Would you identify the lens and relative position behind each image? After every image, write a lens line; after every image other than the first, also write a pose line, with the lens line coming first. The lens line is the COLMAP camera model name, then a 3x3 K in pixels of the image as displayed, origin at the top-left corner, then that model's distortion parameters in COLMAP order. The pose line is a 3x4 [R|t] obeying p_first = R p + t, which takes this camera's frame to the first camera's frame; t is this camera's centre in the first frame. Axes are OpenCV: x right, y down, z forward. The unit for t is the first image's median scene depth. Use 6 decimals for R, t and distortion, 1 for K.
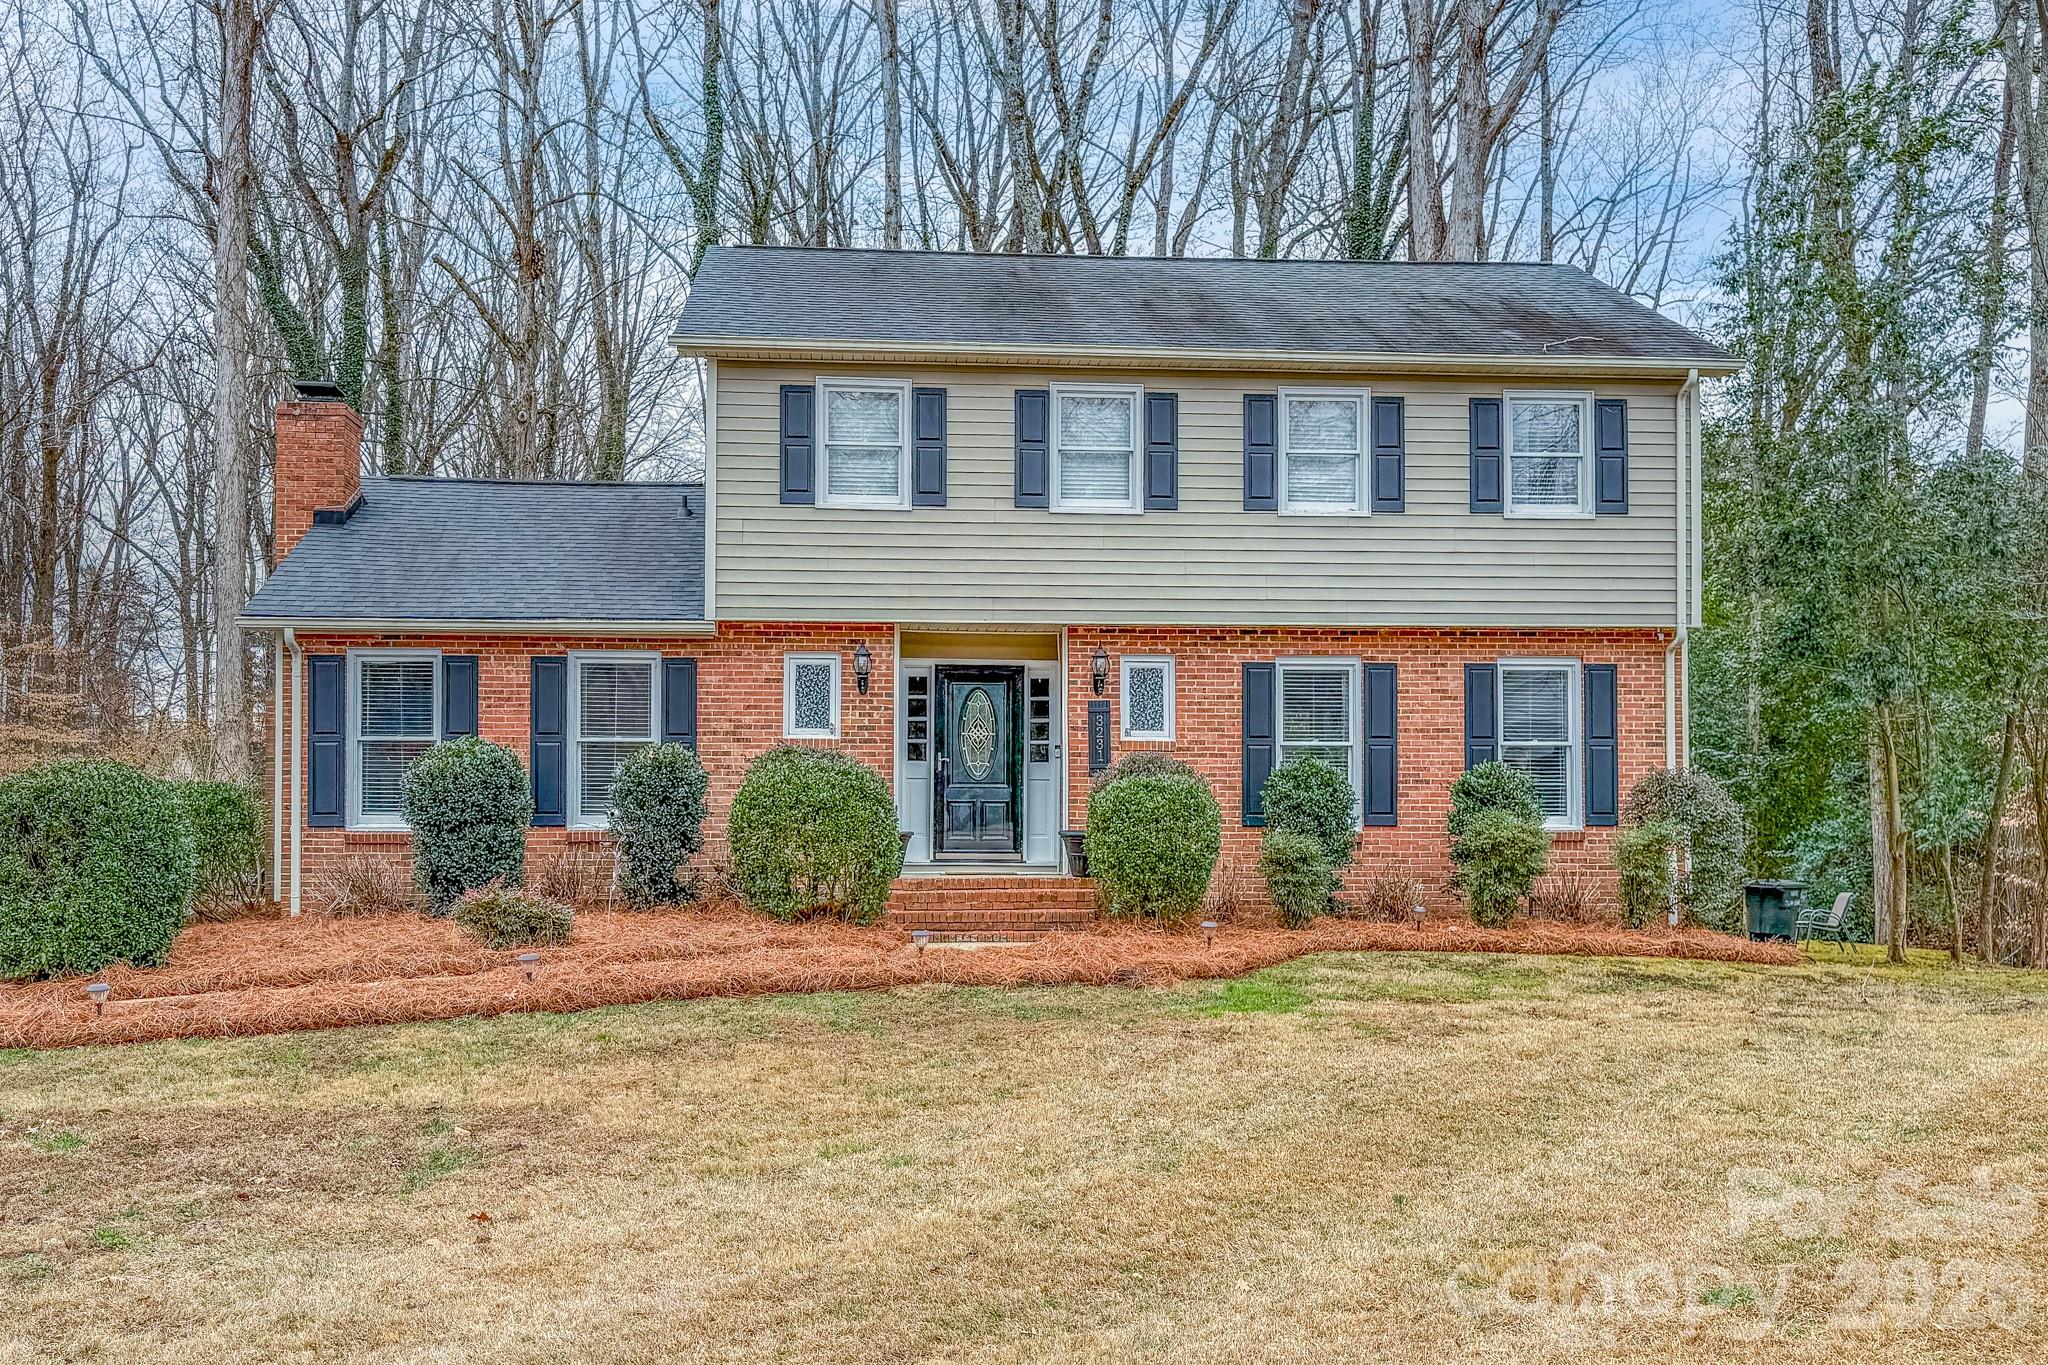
lens RADIAL K [[1324.0, 0, 1024.0], [0, 1324.0, 682.5], [0, 0, 1]] dist [0.044092, -0.000029]
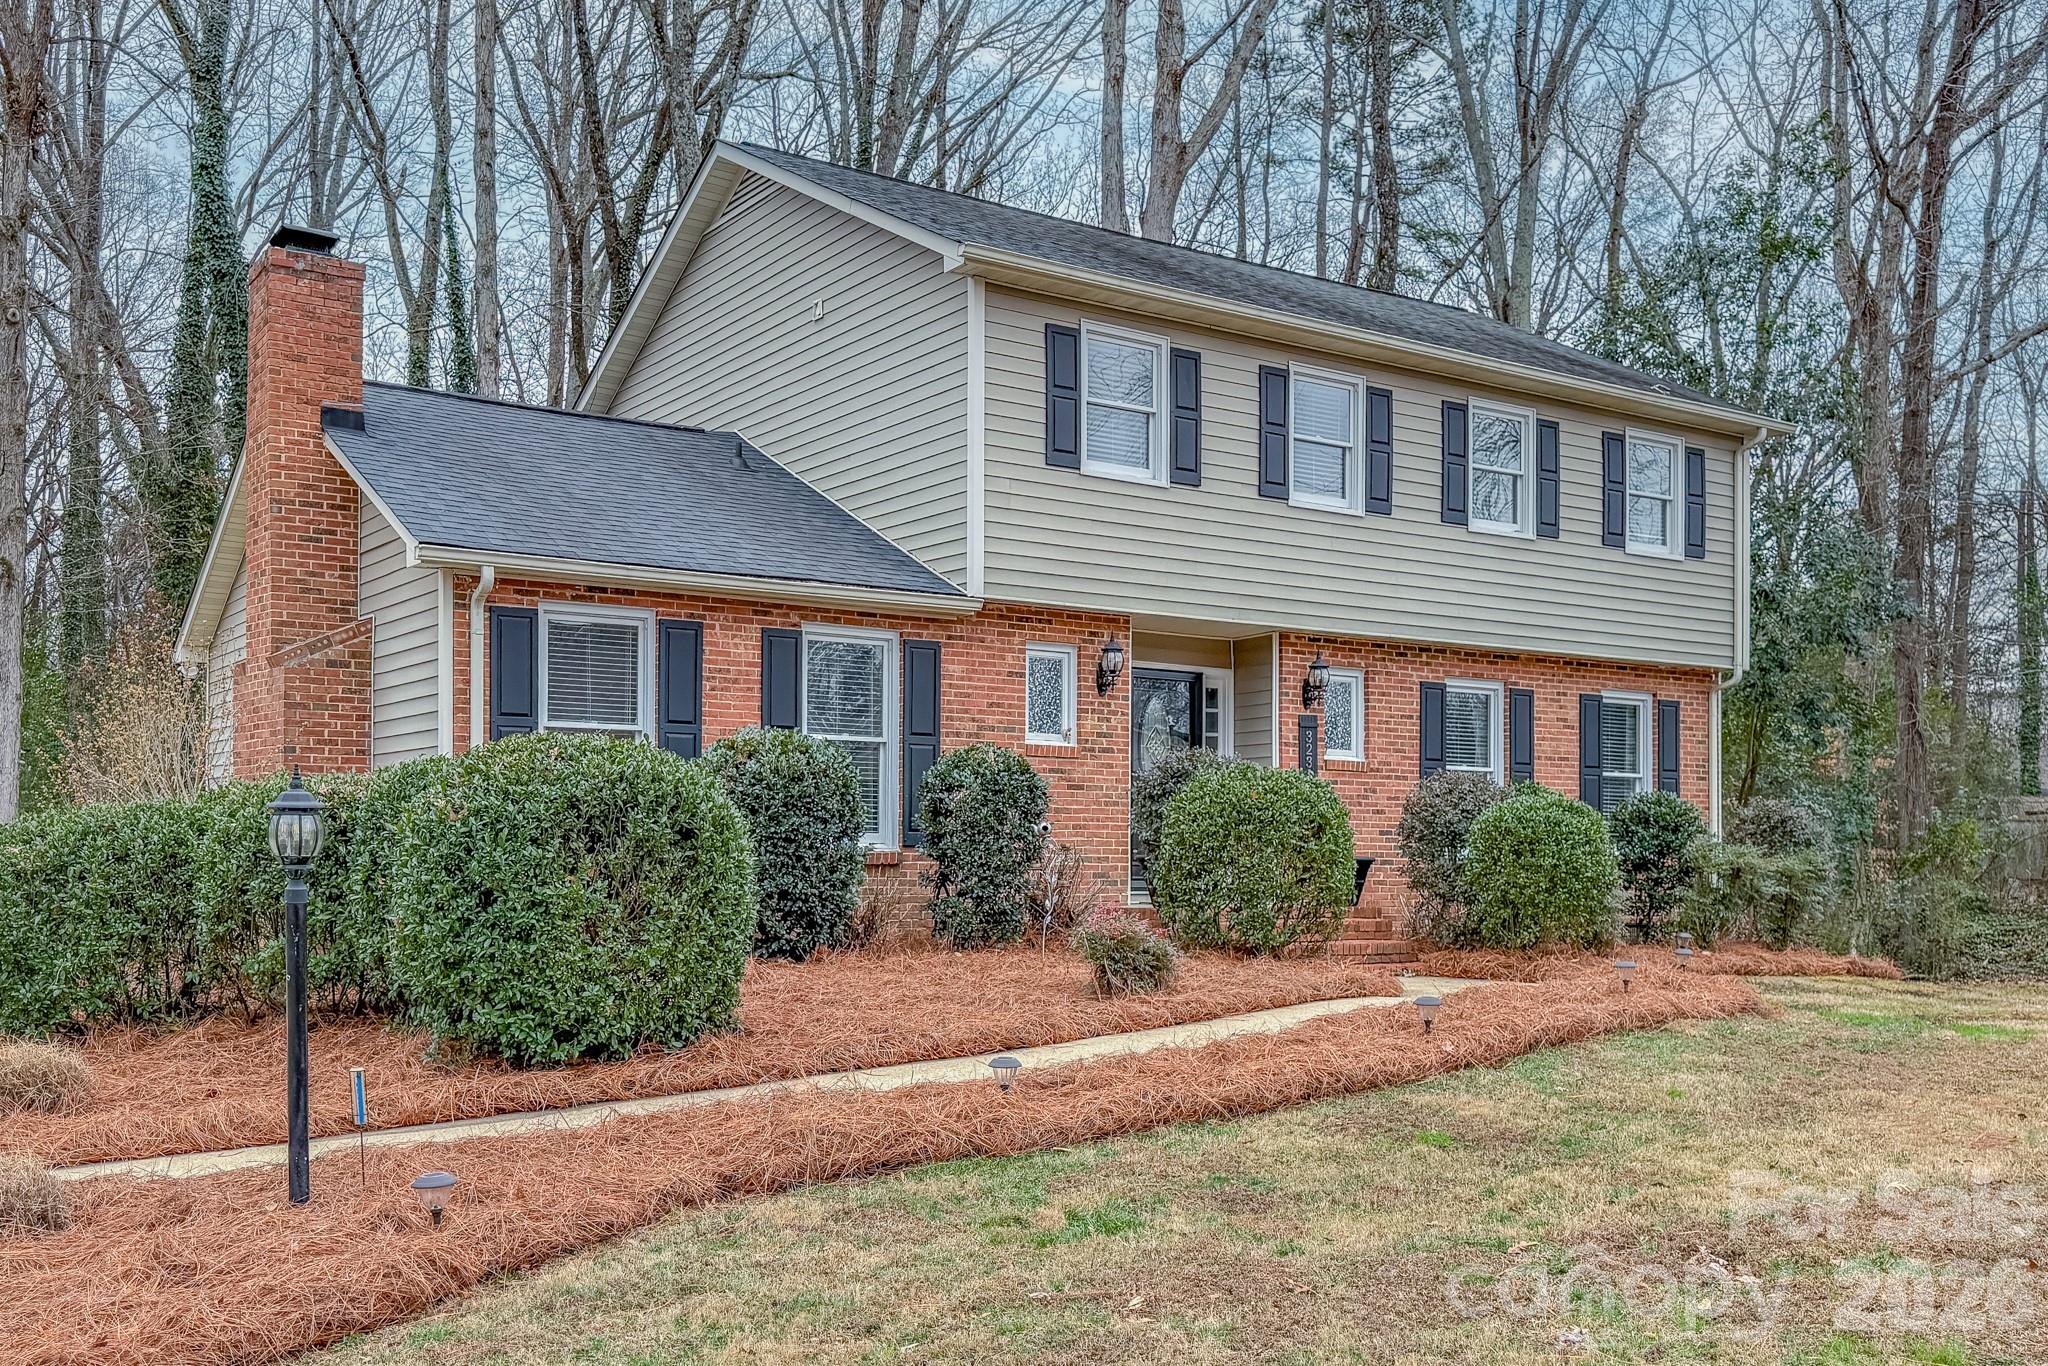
lens RADIAL K [[1919.1, 0, 1024.0], [0, 1919.1, 683.0], [0, 0, 1]] dist [0.042241, -0.006840]
pose [[0.860614, 0.052968, 0.506496, -0.789850], [-0.065921, 0.997795, 0.007663, -0.005780], [-0.504974, -0.039984, 0.862208, -0.046246]]
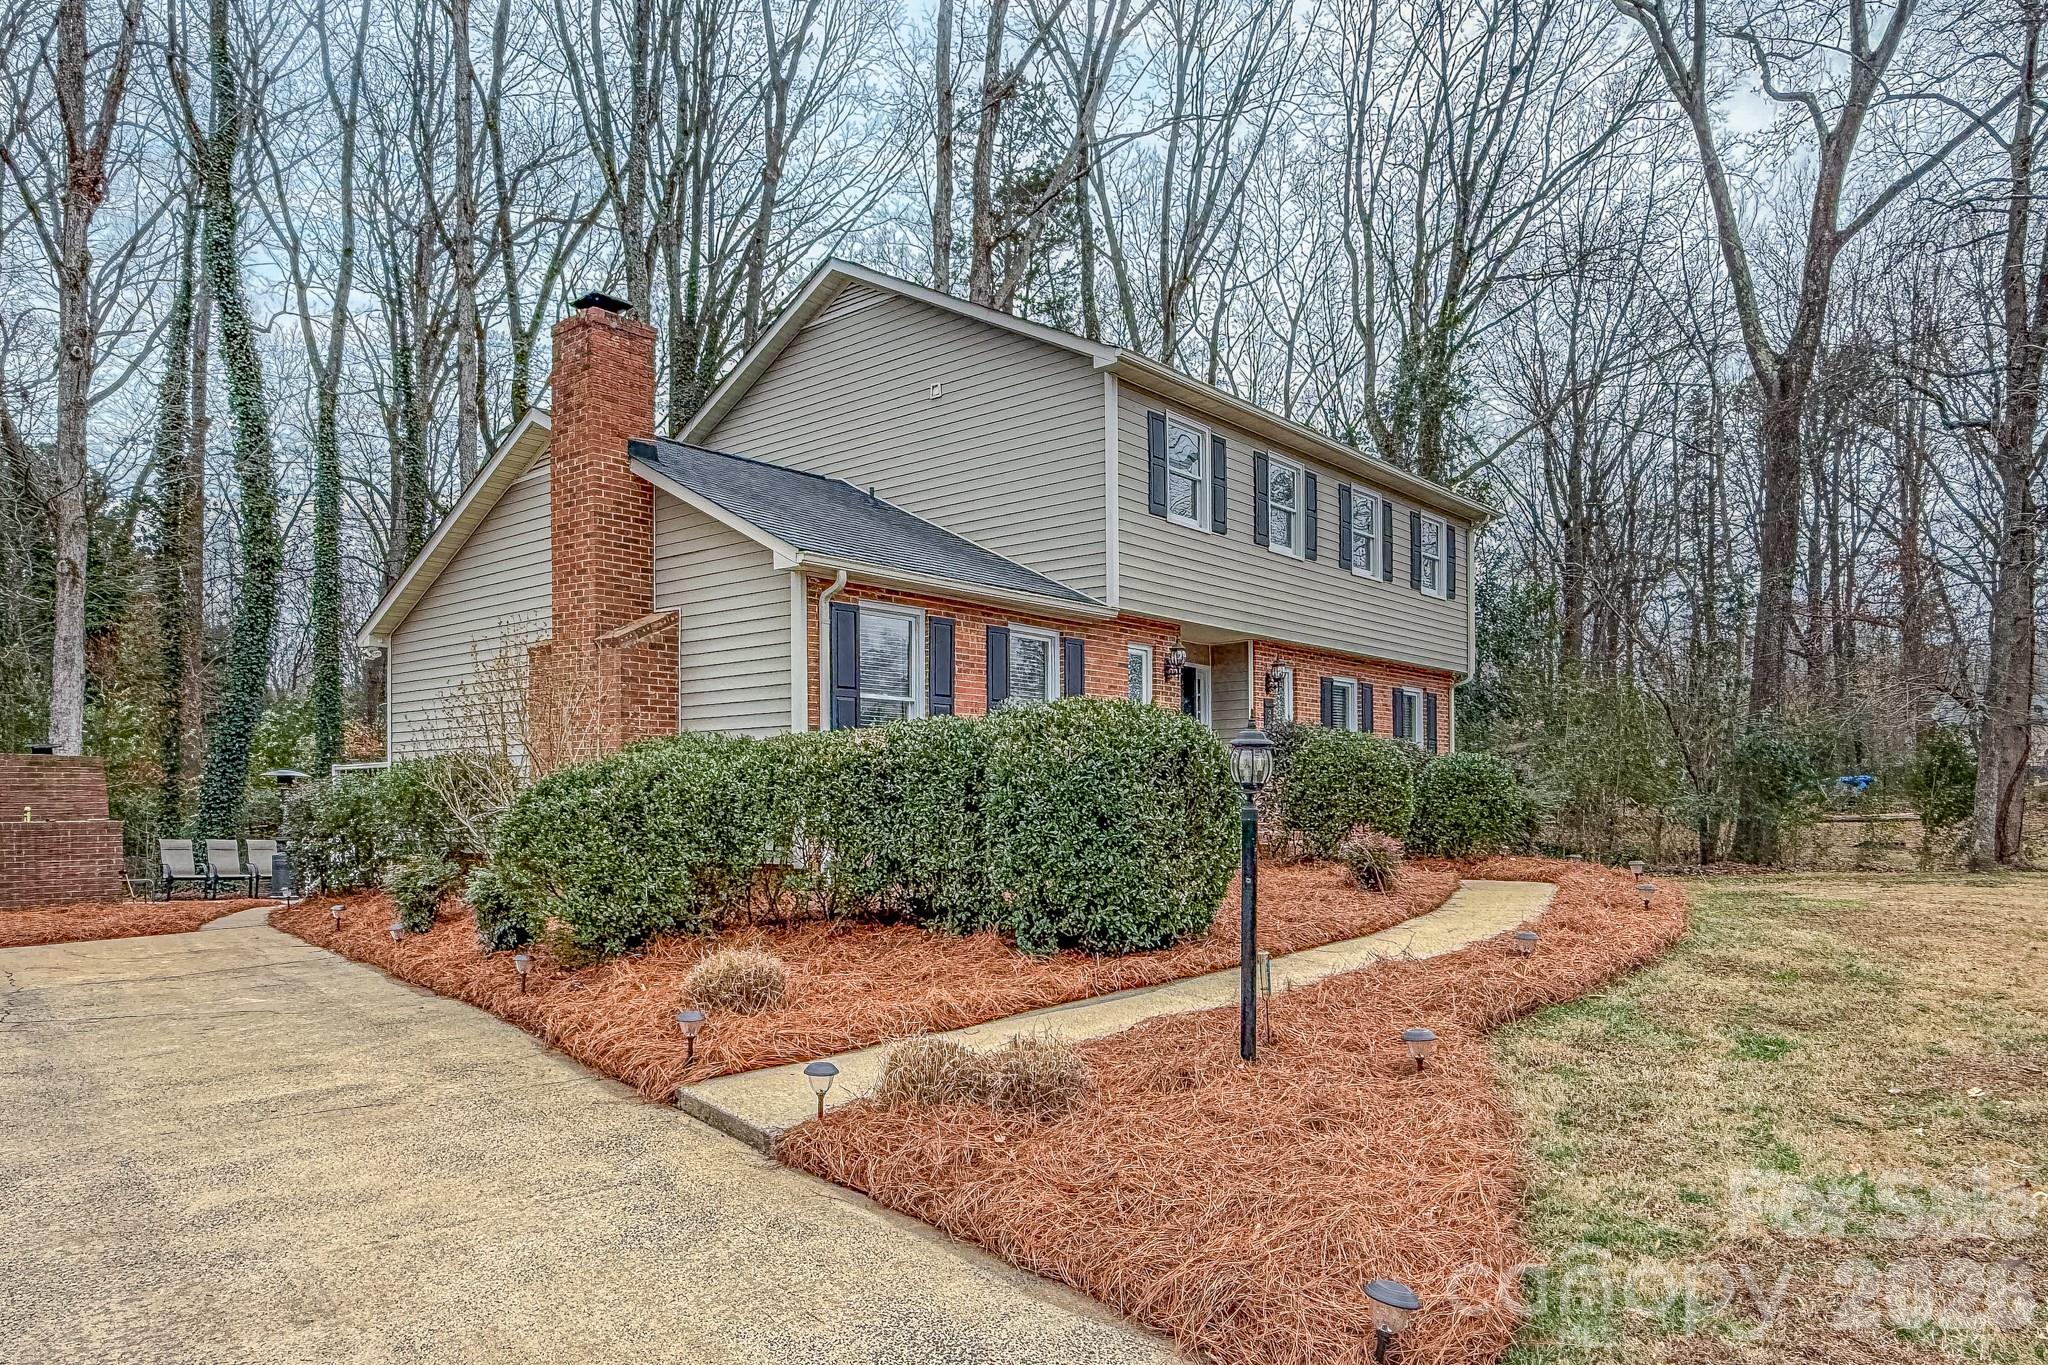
lens RADIAL K [[1354.1, 0, 1024.0], [0, 1354.1, 682.5], [0, 0, 1]] dist [-0.009316, -0.002337]
pose [[0.692073, 0.065320, 0.718866, -1.077643], [-0.077513, 0.996864, -0.015956, 0.038146], [-0.717654, -0.044679, 0.694966, 0.246263]]
